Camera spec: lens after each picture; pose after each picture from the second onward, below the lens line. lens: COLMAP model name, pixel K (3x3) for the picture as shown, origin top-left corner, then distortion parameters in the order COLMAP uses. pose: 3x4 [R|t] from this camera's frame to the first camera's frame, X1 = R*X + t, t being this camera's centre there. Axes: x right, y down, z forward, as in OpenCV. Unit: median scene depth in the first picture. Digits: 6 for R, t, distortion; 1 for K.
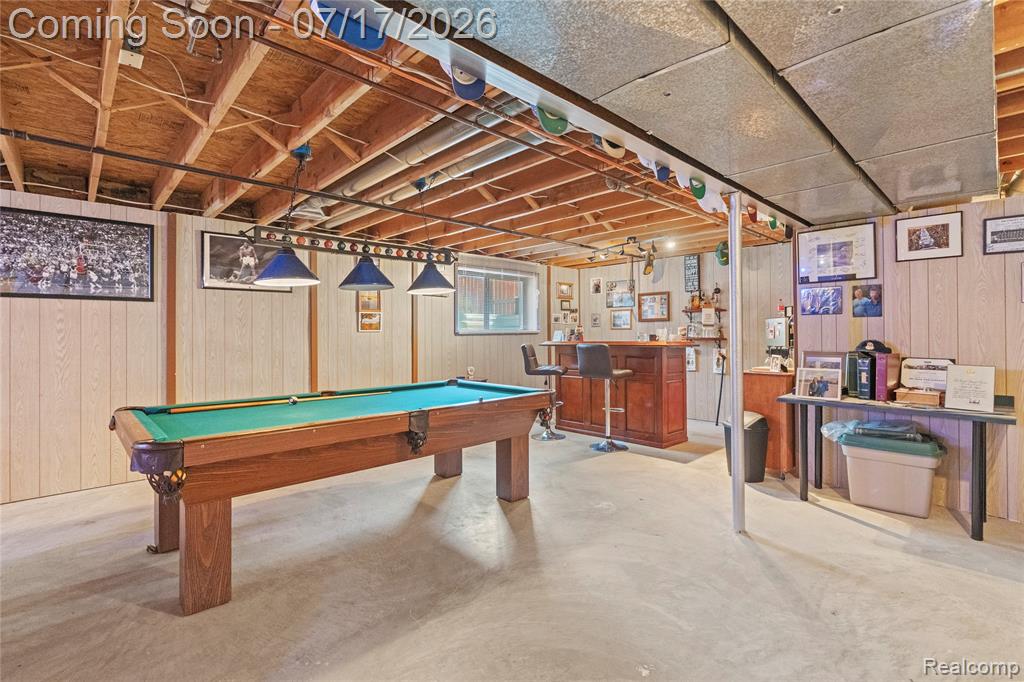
lens RADIAL K [[466.0, 0, 519.7], [0, 466.0, 334.9], [0, 0, 1]] dist [-0.019371, 0.006020]
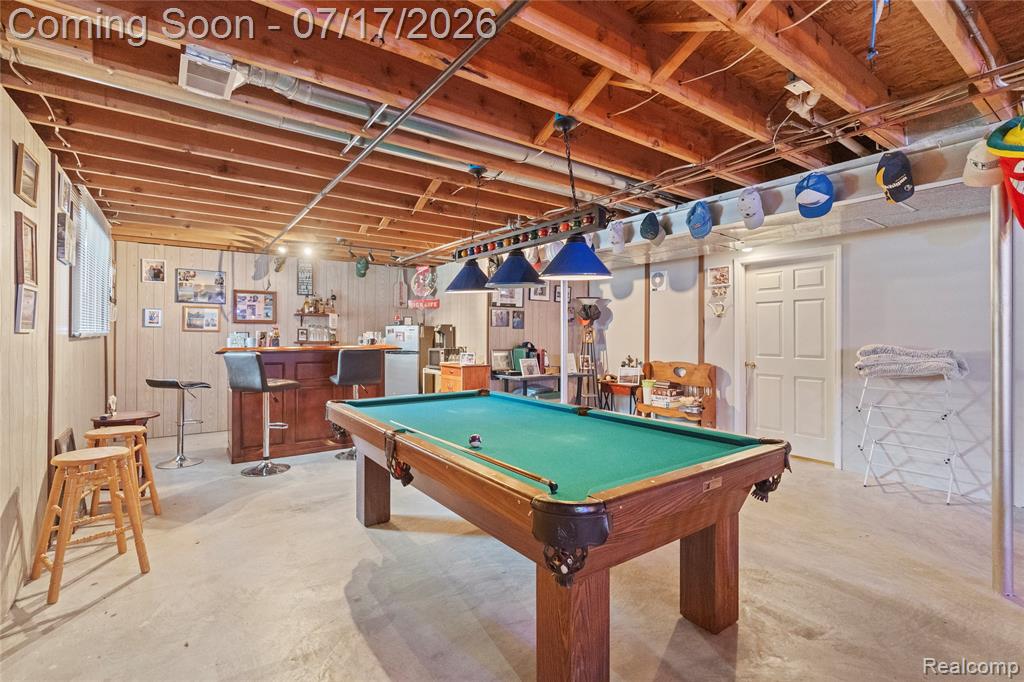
lens RADIAL K [[466.0, 0, 520.3], [0, 466.0, 338.2], [0, 0, 1]] dist [-0.019371, 0.006020]
pose [[0.131791, -0.000975, 0.991277, -0.945087], [-0.001572, 0.999998, 0.001192, -0.004882], [-0.991276, -0.001715, 0.131789, 0.701556]]
